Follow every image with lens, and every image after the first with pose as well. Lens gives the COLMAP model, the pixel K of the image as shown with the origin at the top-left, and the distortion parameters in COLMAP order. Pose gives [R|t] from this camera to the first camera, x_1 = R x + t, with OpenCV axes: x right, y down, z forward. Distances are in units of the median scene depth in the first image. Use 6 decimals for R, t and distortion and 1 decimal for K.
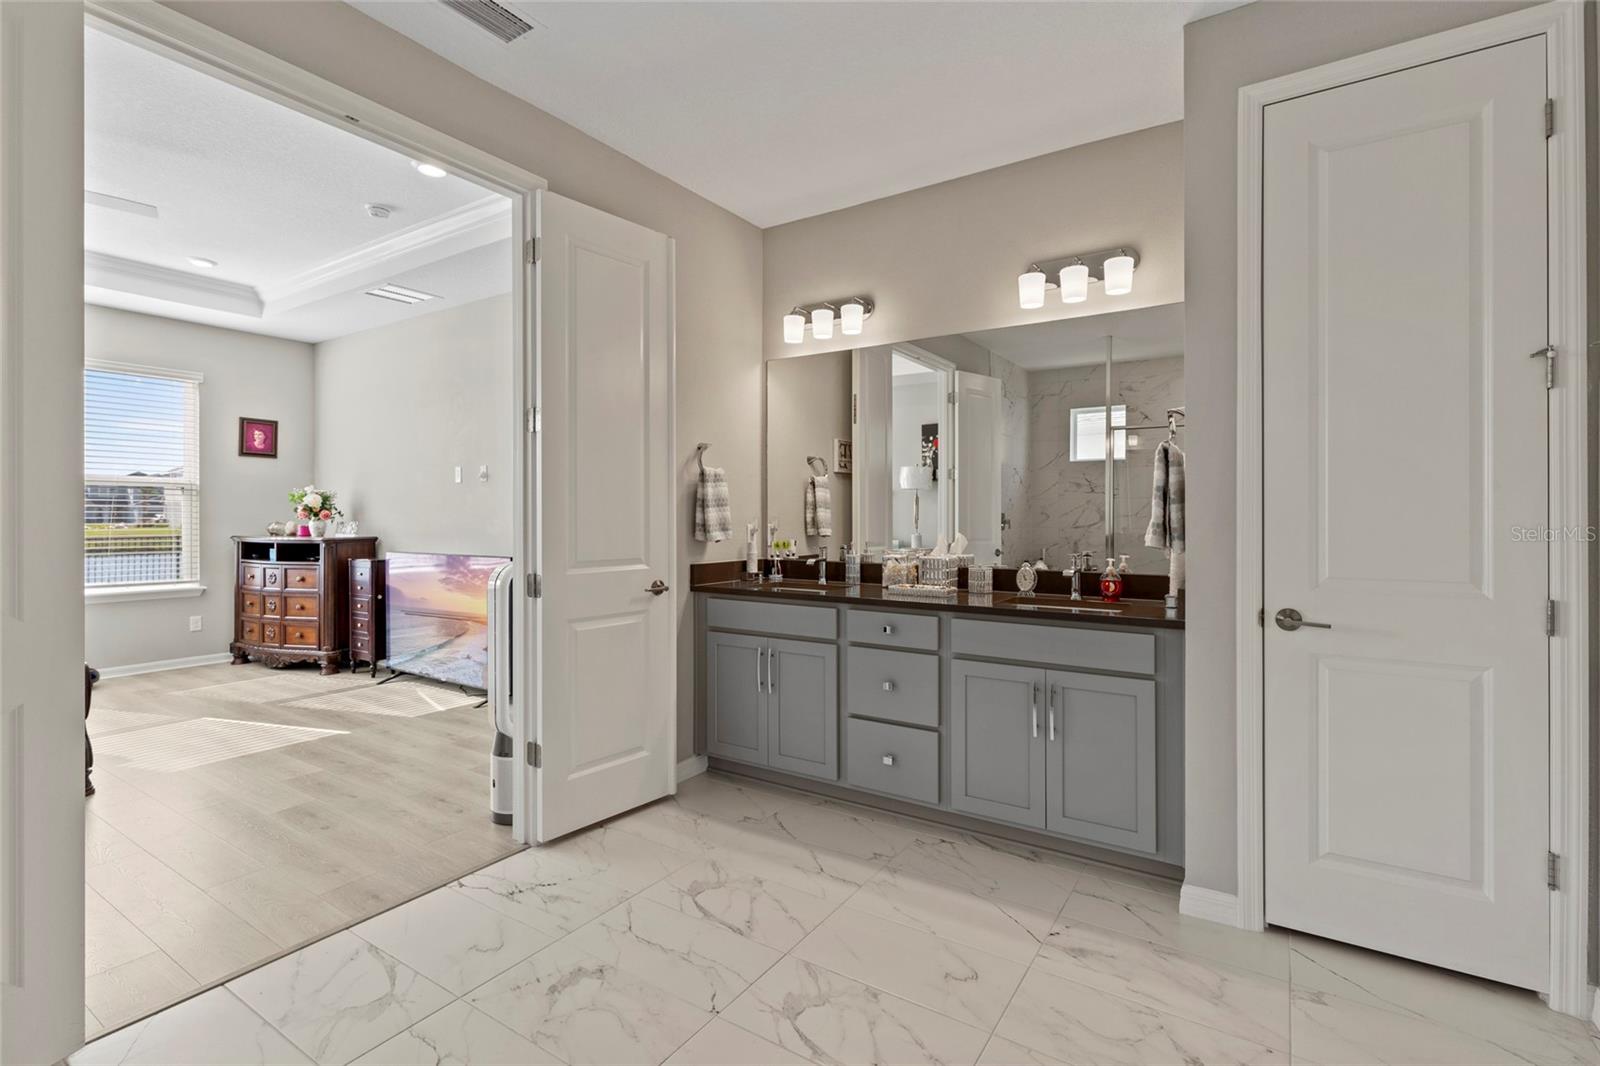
lens RADIAL K [[742.7, 0, 802.1], [0, 742.7, 515.8], [0, 0, 1]] dist [0.002257, 0.000284]
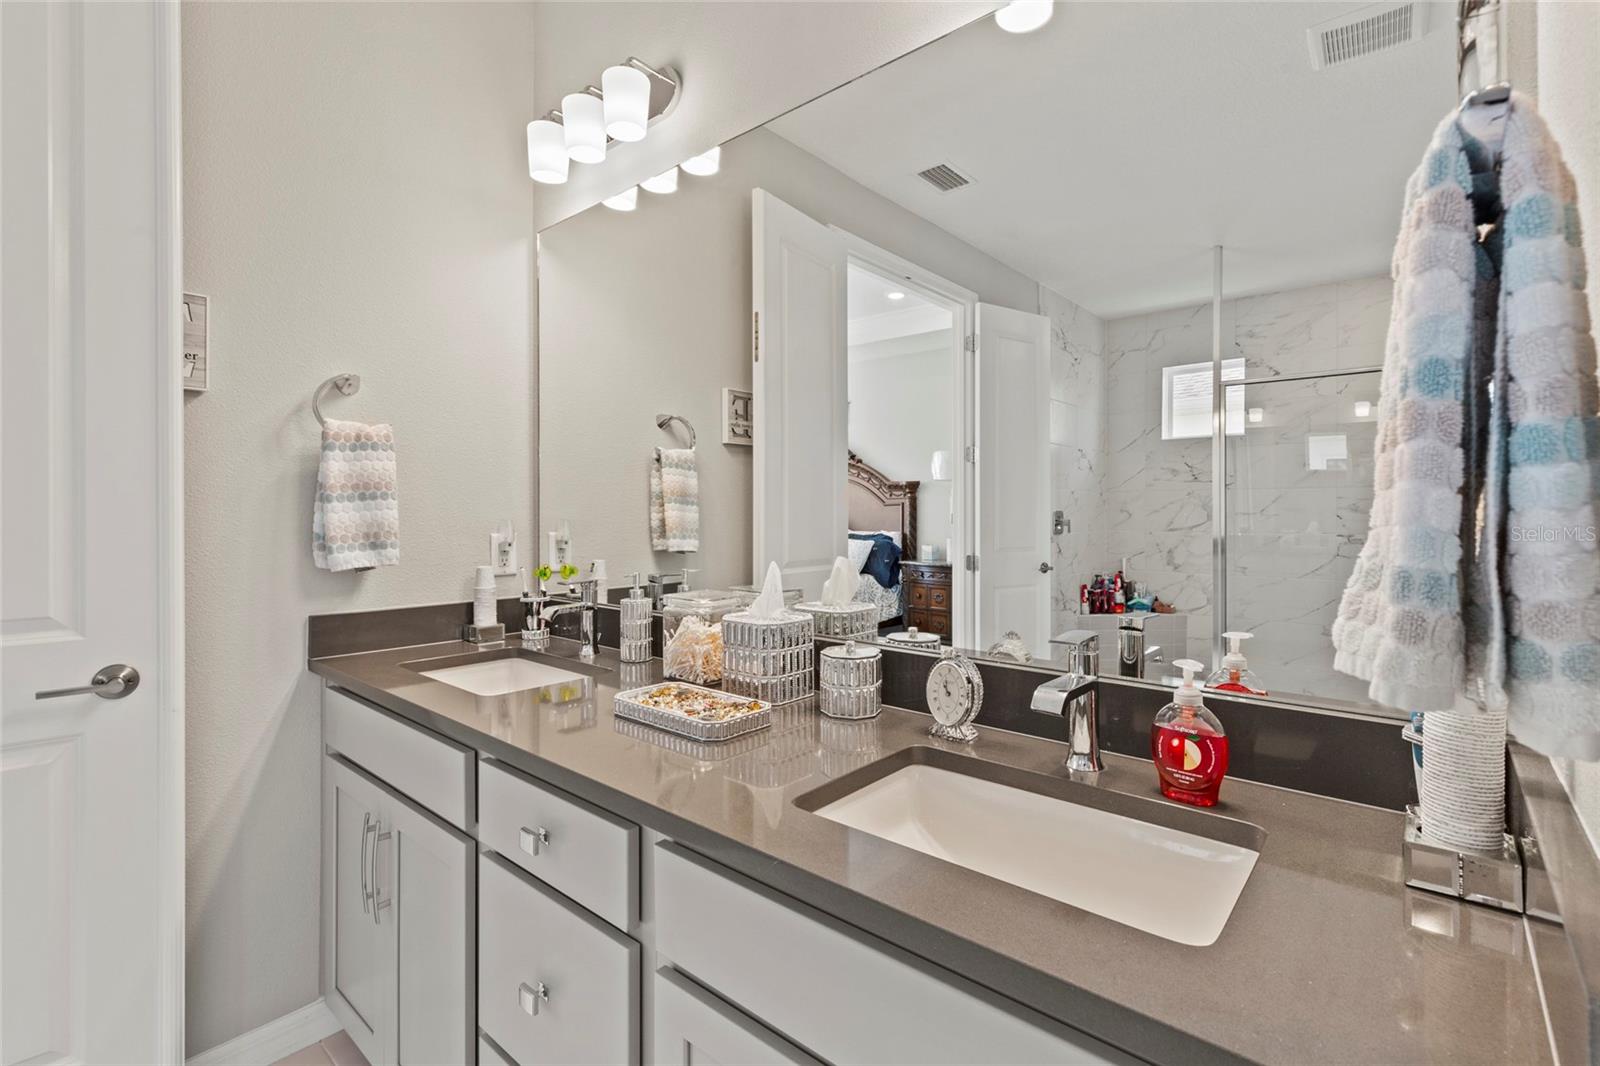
lens RADIAL K [[732.0, 0, 805.0], [0, 732.0, 509.2], [0, 0, 1]] dist [0.016836, -0.000162]
pose [[0.991730, -0.002225, -0.128319, 0.185589], [0.001507, 0.999983, -0.005698, -0.002245], [0.128329, 0.005458, 0.991717, 0.422637]]
